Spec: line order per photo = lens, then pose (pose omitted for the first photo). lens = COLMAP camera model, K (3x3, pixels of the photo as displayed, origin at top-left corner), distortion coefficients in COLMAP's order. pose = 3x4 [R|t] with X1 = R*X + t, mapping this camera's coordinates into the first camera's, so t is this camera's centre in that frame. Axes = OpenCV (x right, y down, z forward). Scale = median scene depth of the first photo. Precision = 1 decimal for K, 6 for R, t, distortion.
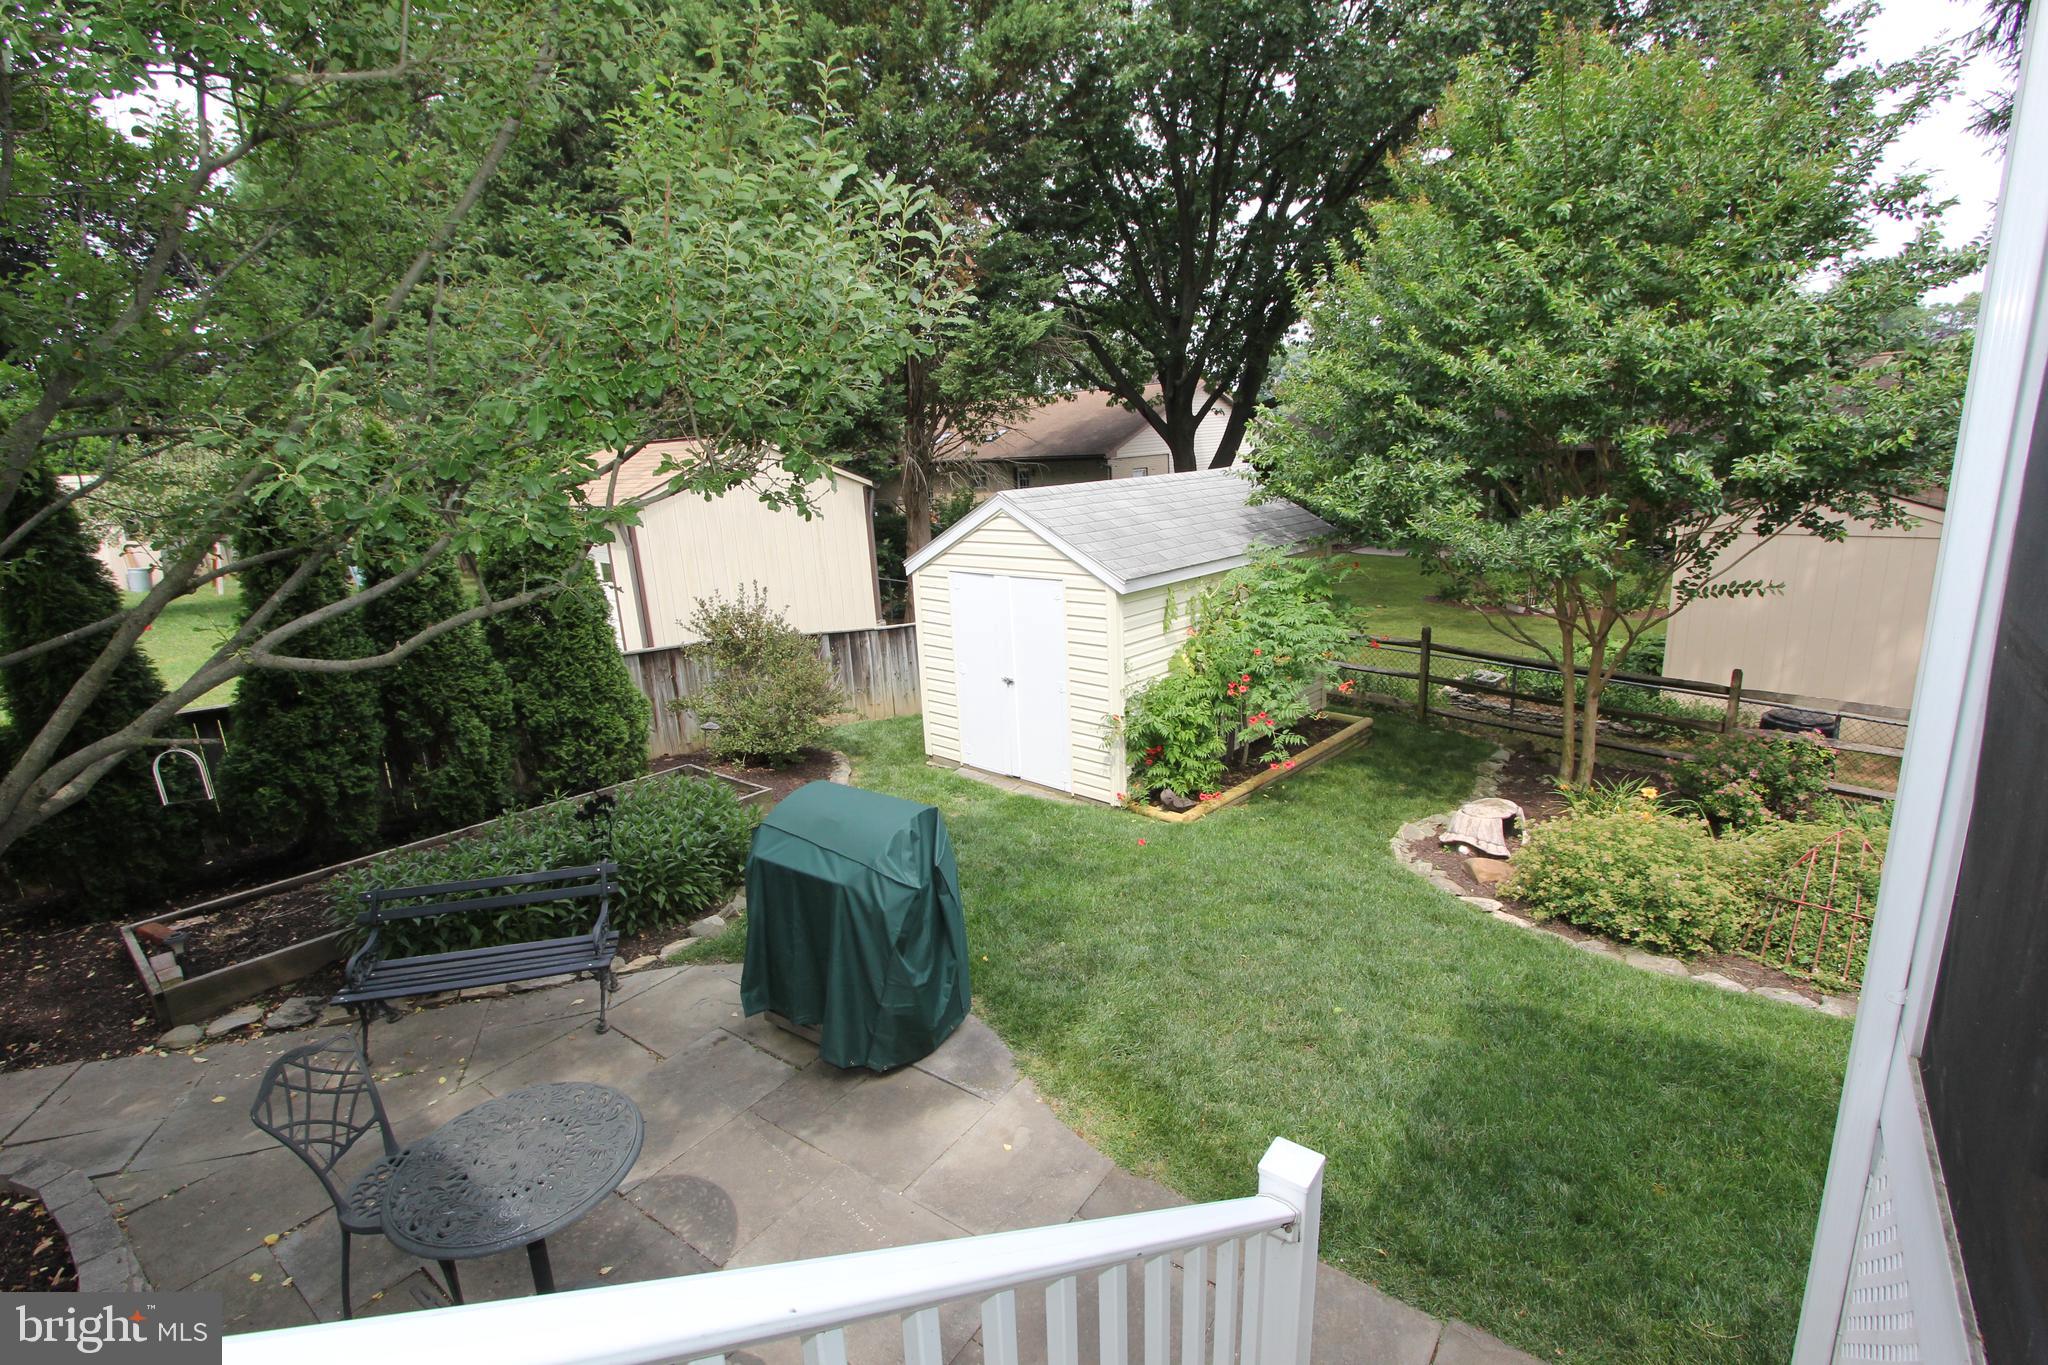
lens RADIAL K [[999.5, 0, 1017.2], [0, 999.5, 682.3], [0, 0, 1]] dist [-0.017166, 0.000410]
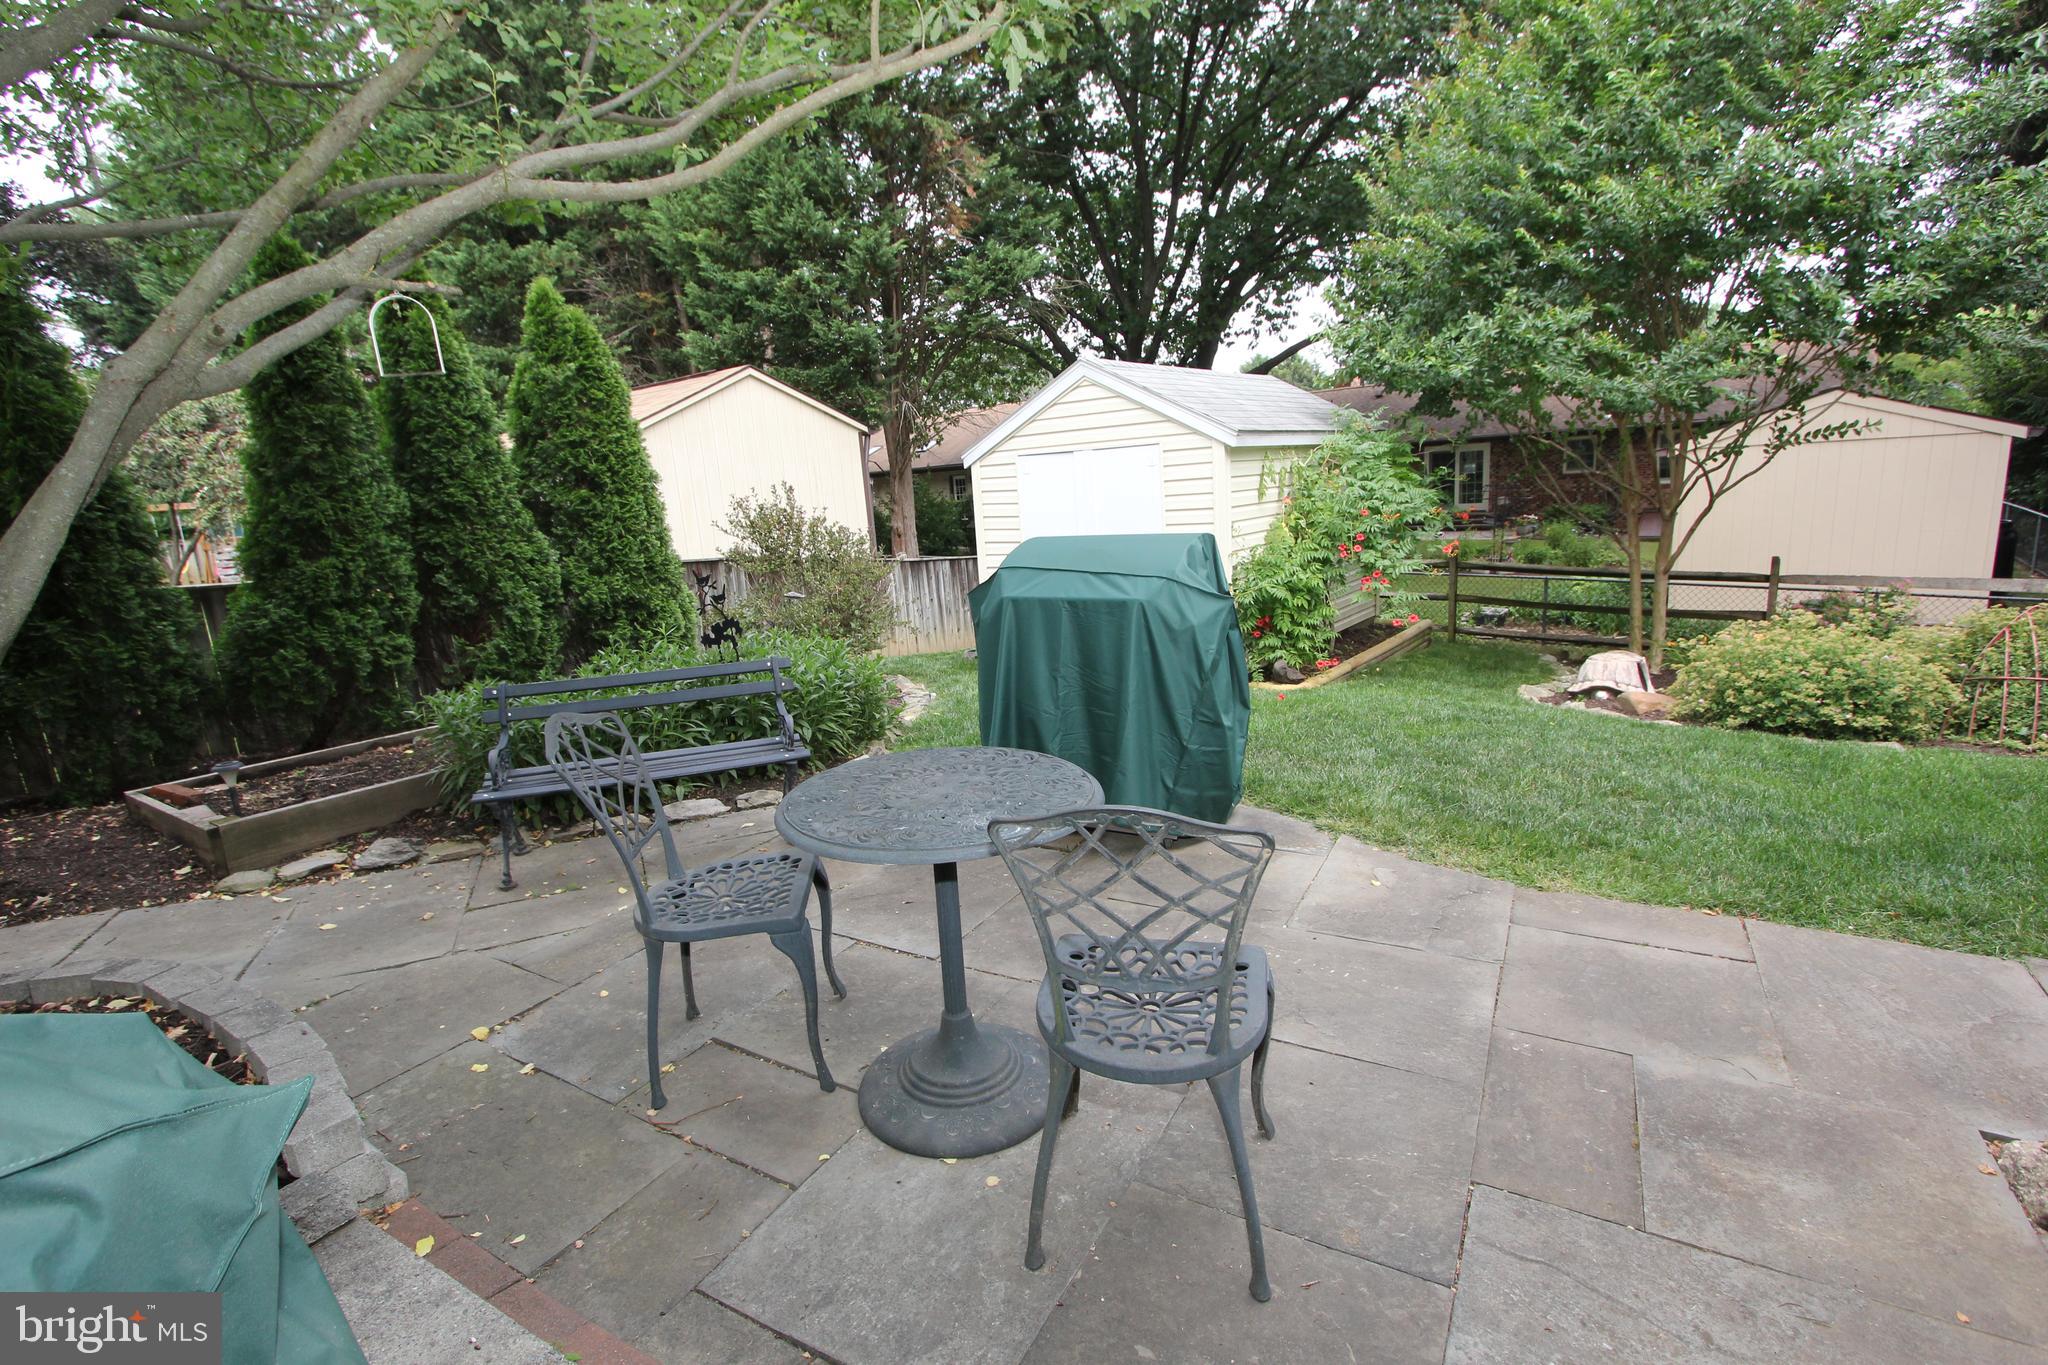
lens RADIAL K [[995.6, 0, 1024.0], [0, 995.6, 682.5], [0, 0, 1]] dist [-0.021418, 0.001666]
pose [[0.994084, -0.034495, 0.102989, -0.206473], [0.038626, 0.998516, -0.038387, 0.170996], [-0.101512, 0.042138, 0.993941, 0.104176]]
